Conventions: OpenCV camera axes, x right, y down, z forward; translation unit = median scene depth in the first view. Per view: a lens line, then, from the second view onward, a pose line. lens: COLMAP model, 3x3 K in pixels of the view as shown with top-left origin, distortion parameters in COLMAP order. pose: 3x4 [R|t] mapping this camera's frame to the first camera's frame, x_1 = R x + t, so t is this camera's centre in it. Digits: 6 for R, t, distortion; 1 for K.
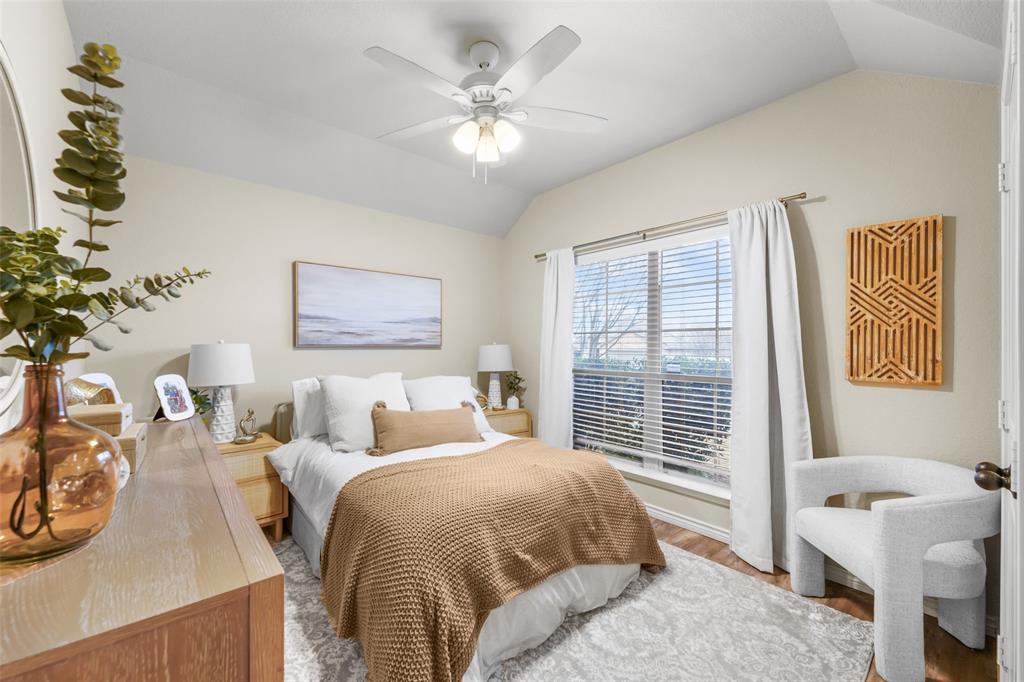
lens RADIAL K [[408.6, 0, 515.1], [0, 408.6, 341.3], [0, 0, 1]] dist [-0.003829, -0.001219]
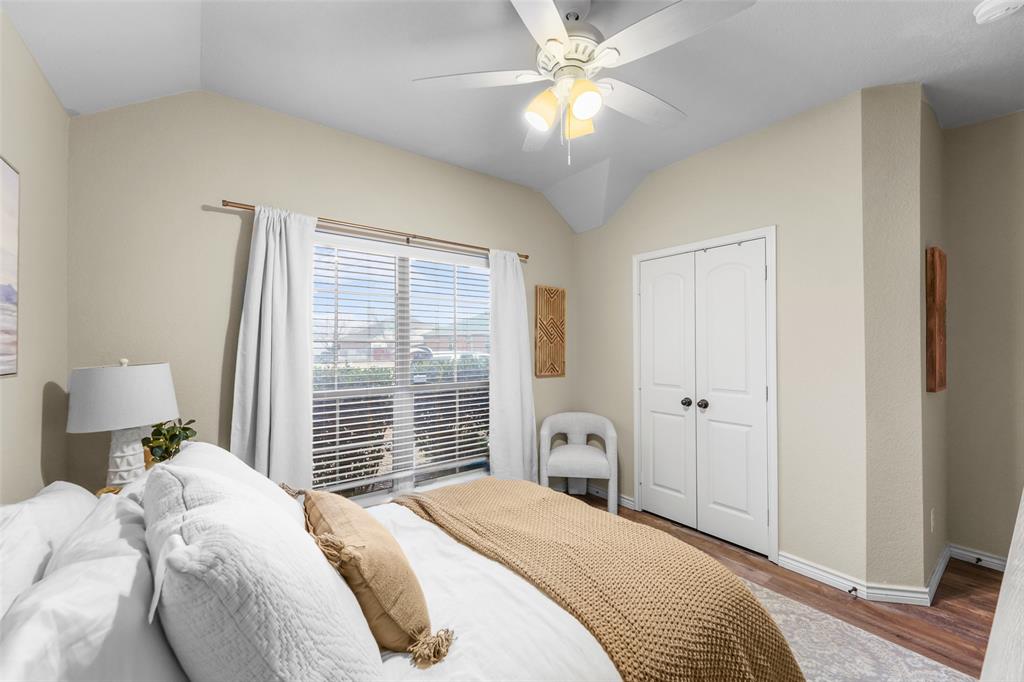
lens RADIAL K [[408.6, 0, 516.2], [0, 408.6, 346.3], [0, 0, 1]] dist [-0.003829, -0.001219]
pose [[0.055264, 0.021111, 0.998249, -0.667791], [0.005369, 0.999756, -0.021441, 0.008565], [-0.998457, 0.006545, 0.055137, 0.778873]]
